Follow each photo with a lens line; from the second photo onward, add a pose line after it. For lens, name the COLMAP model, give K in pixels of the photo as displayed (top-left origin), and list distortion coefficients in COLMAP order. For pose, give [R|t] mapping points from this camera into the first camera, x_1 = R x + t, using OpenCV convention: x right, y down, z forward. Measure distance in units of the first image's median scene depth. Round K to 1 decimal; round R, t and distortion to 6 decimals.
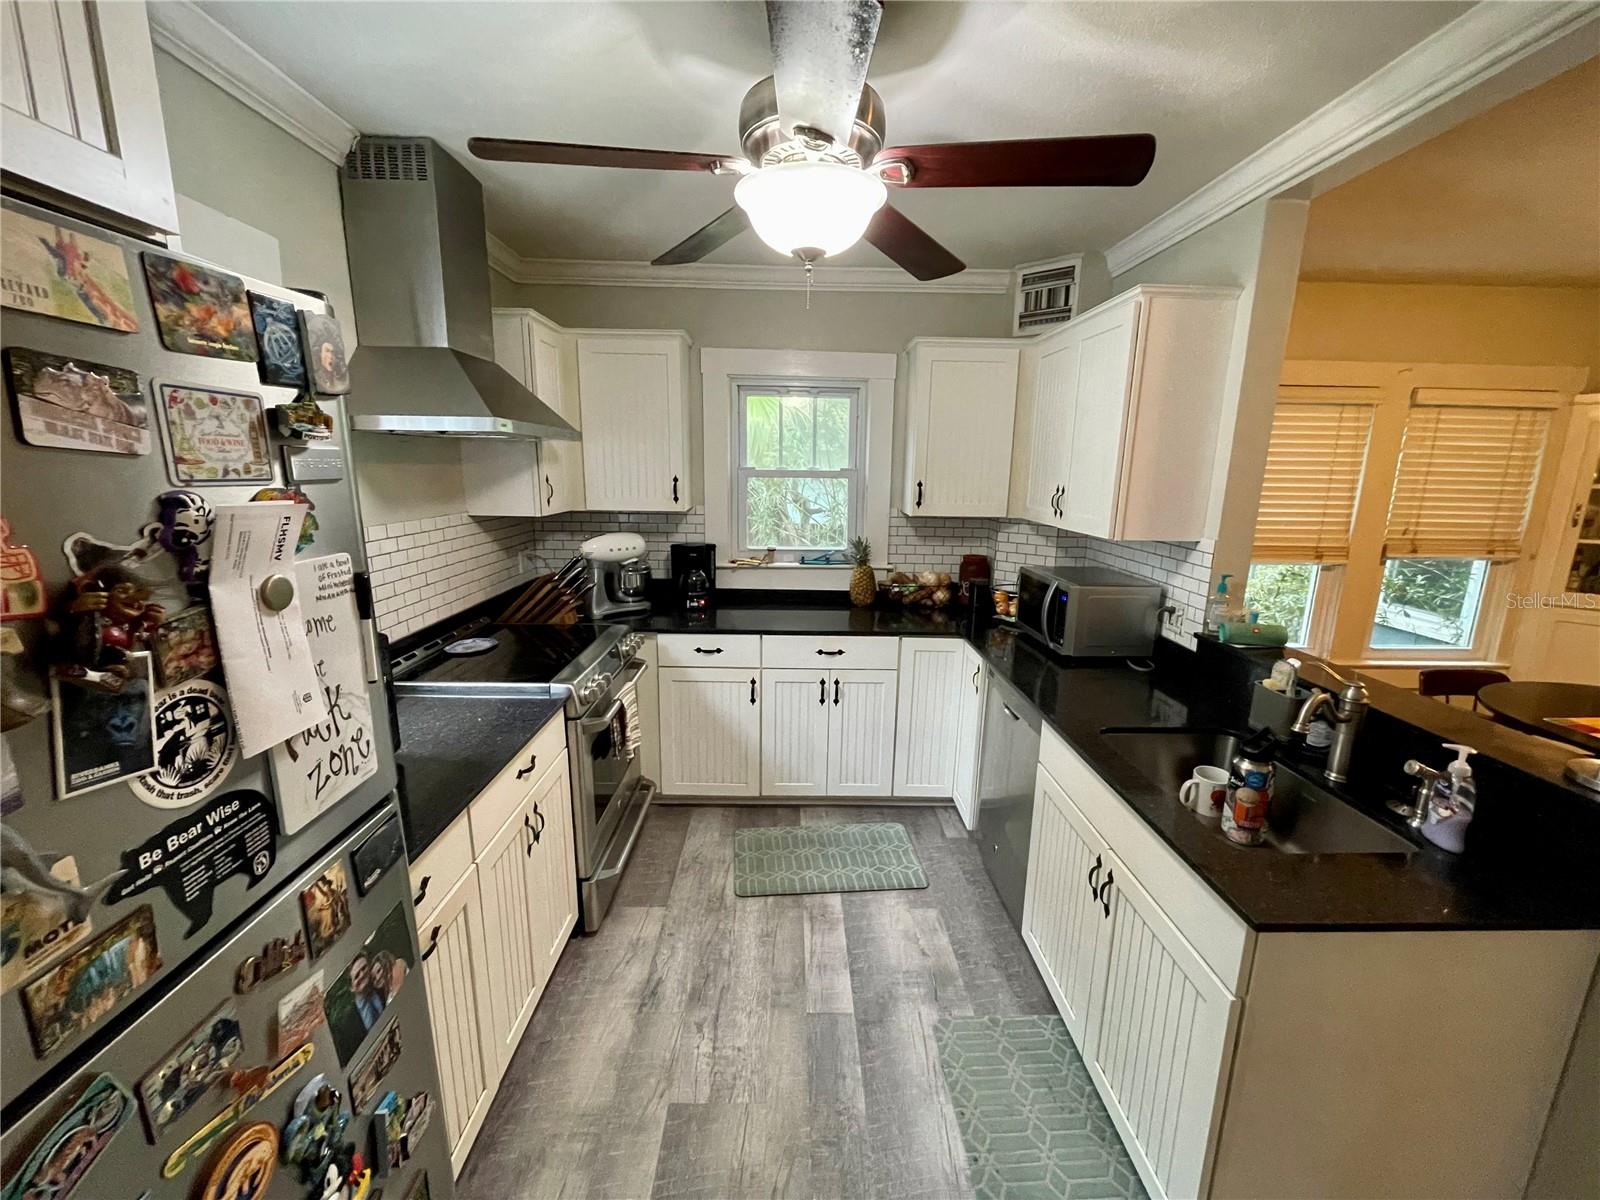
lens RADIAL K [[649.2, 0, 805.4], [0, 649.2, 600.6], [0, 0, 1]] dist [-0.001278, -0.000179]
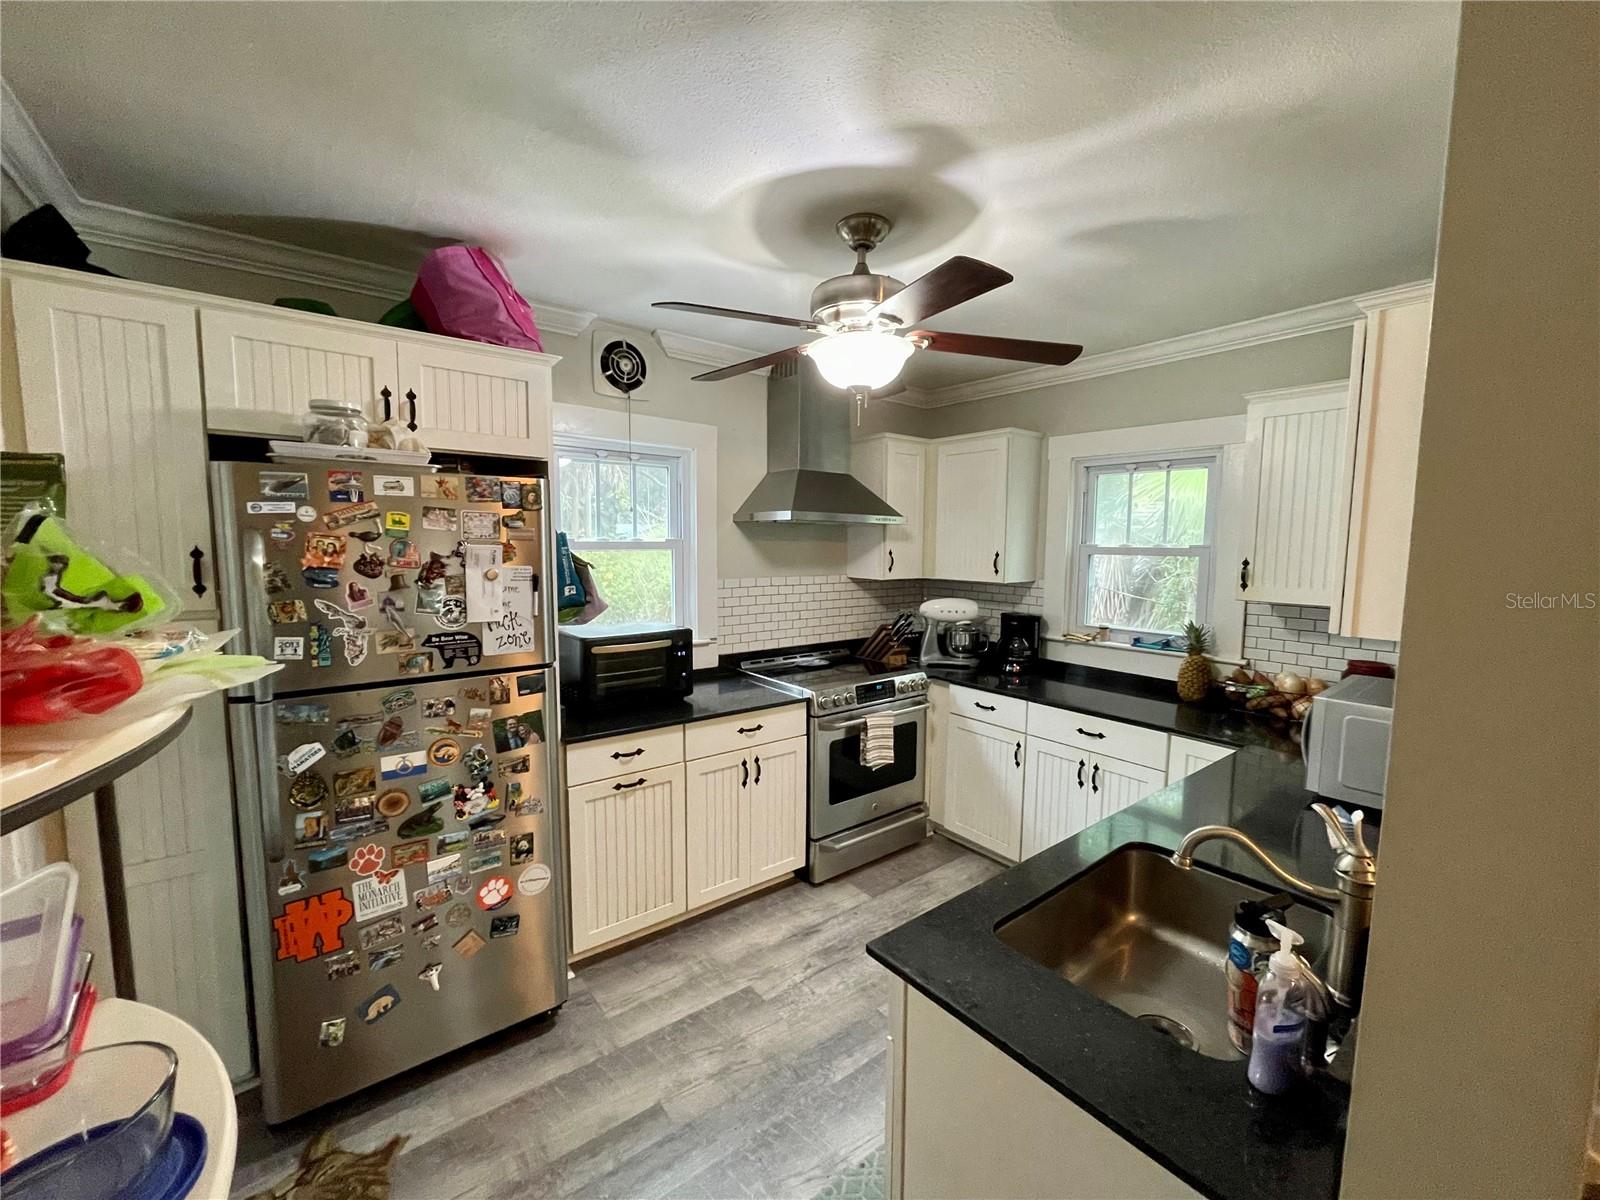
lens RADIAL K [[649.2, 0, 805.4], [0, 649.2, 600.6], [0, 0, 1]] dist [-0.001278, -0.000179]
pose [[0.601962, 0.064166, -0.795942, 0.536314], [-0.165872, 0.985072, -0.046034, 0.000919], [0.781107, 0.159735, 0.603620, 0.066607]]
